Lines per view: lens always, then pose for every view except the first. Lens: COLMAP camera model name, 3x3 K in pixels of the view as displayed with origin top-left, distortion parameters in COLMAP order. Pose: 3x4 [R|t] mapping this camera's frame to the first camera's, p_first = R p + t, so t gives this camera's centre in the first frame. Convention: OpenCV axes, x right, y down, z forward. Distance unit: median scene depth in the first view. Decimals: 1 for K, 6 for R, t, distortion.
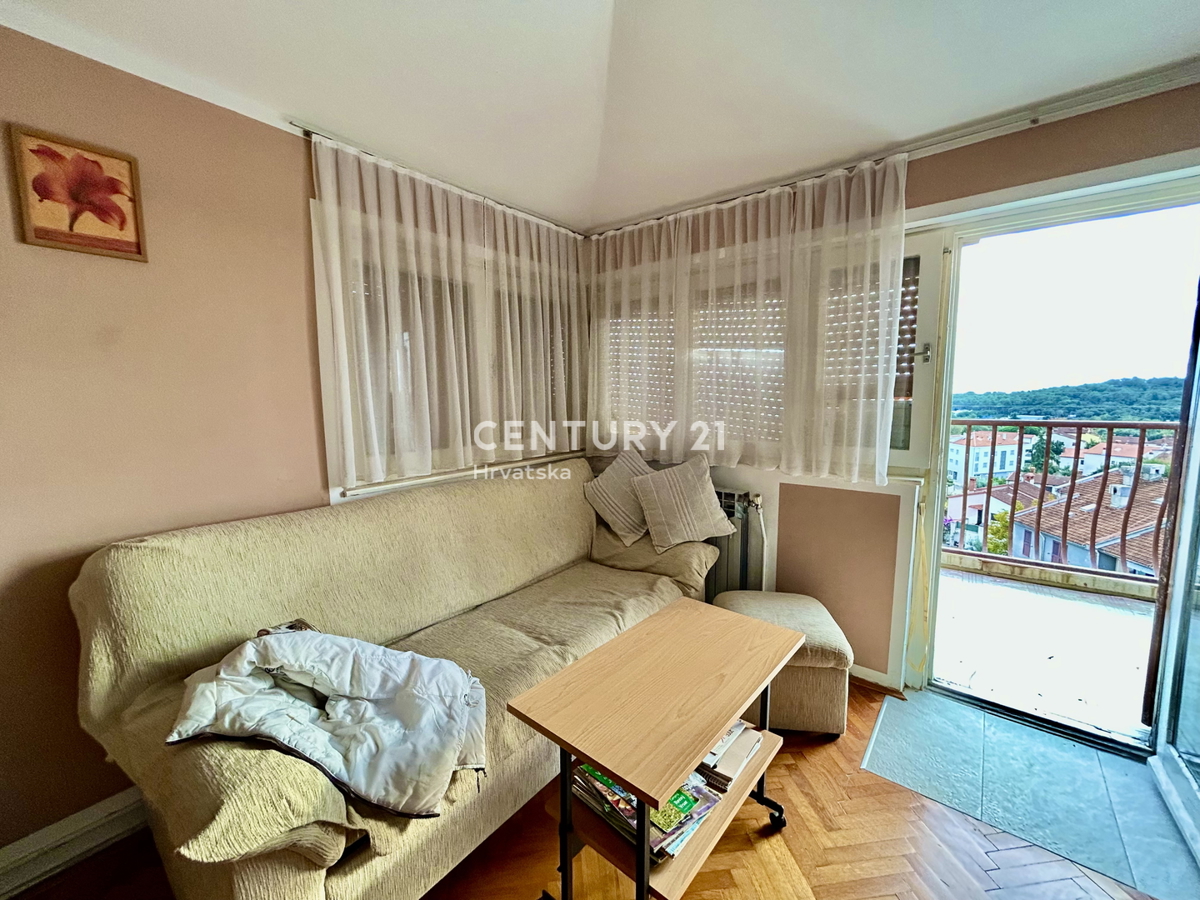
lens RADIAL K [[484.9, 0, 595.2], [0, 484.9, 444.0], [0, 0, 1]] dist [0.003478, -0.000632]
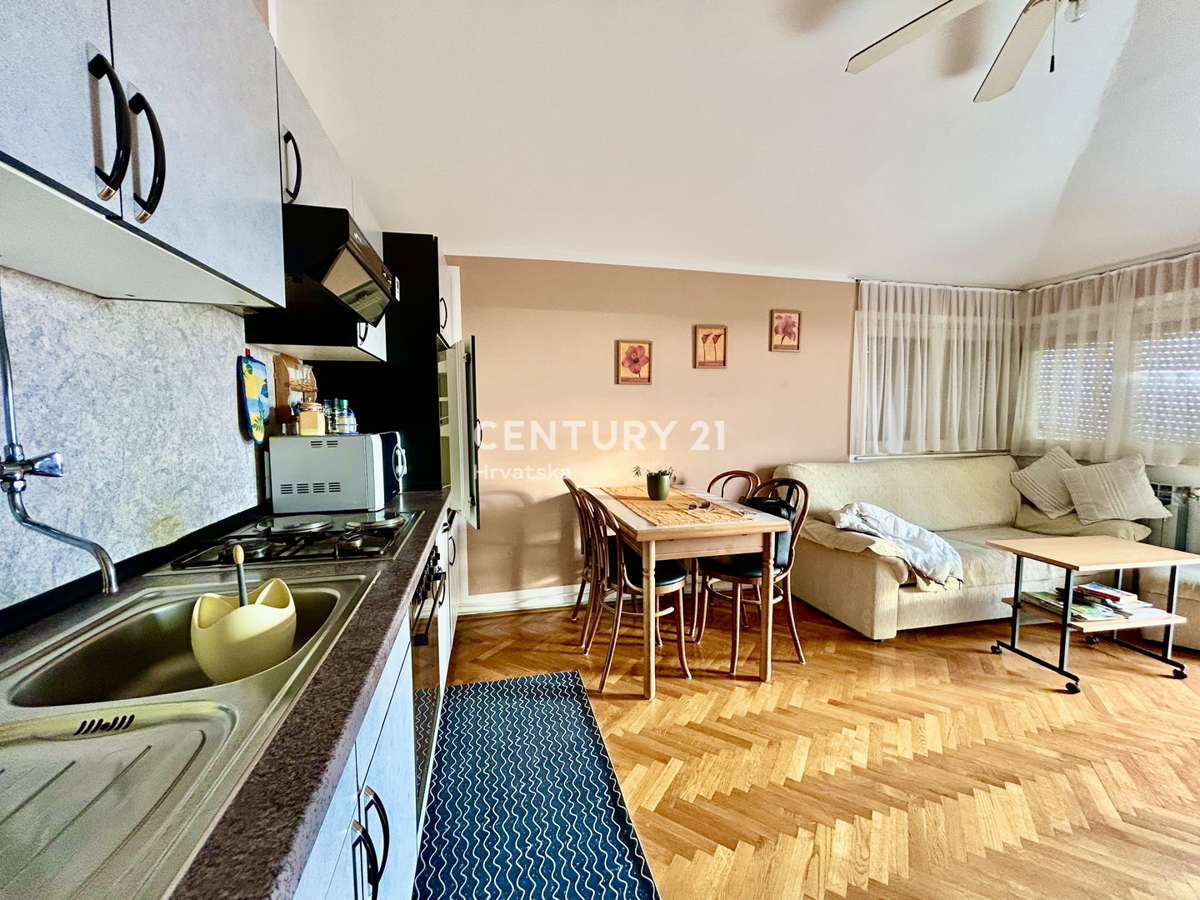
lens RADIAL K [[484.9, 0, 599.7], [0, 484.9, 447.0], [0, 0, 1]] dist [0.003478, -0.000632]
pose [[0.785896, 0.050922, -0.616259, -0.118907], [-0.070435, 0.997489, -0.007401, 0.128138], [0.614334, 0.049223, 0.787509, -1.013197]]
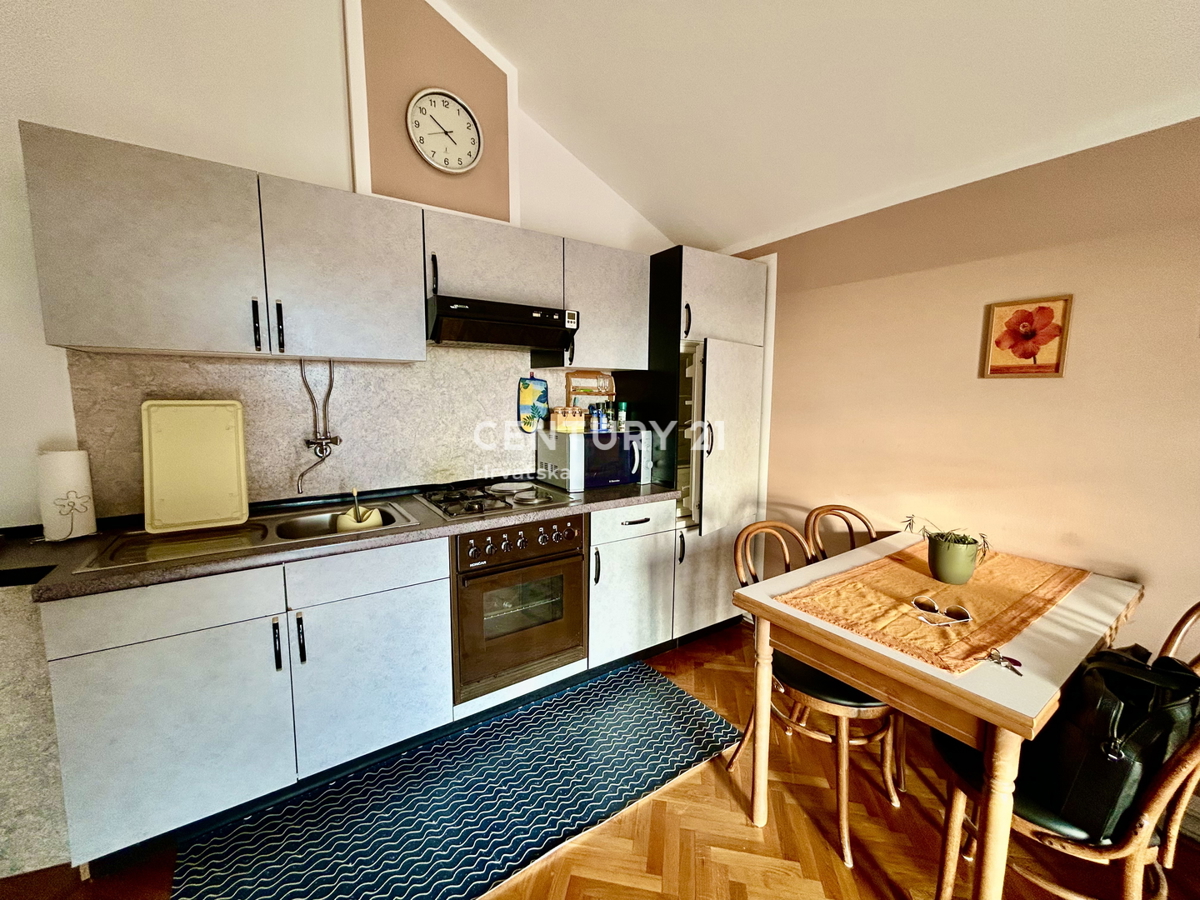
lens RADIAL K [[484.9, 0, 596.9], [0, 484.9, 446.9], [0, 0, 1]] dist [0.003478, -0.000632]
pose [[-0.294737, 0.122344, -0.947714, 0.074223], [-0.103851, 0.981795, 0.159041, -0.023856], [0.949918, 0.145297, -0.276666, -0.223002]]
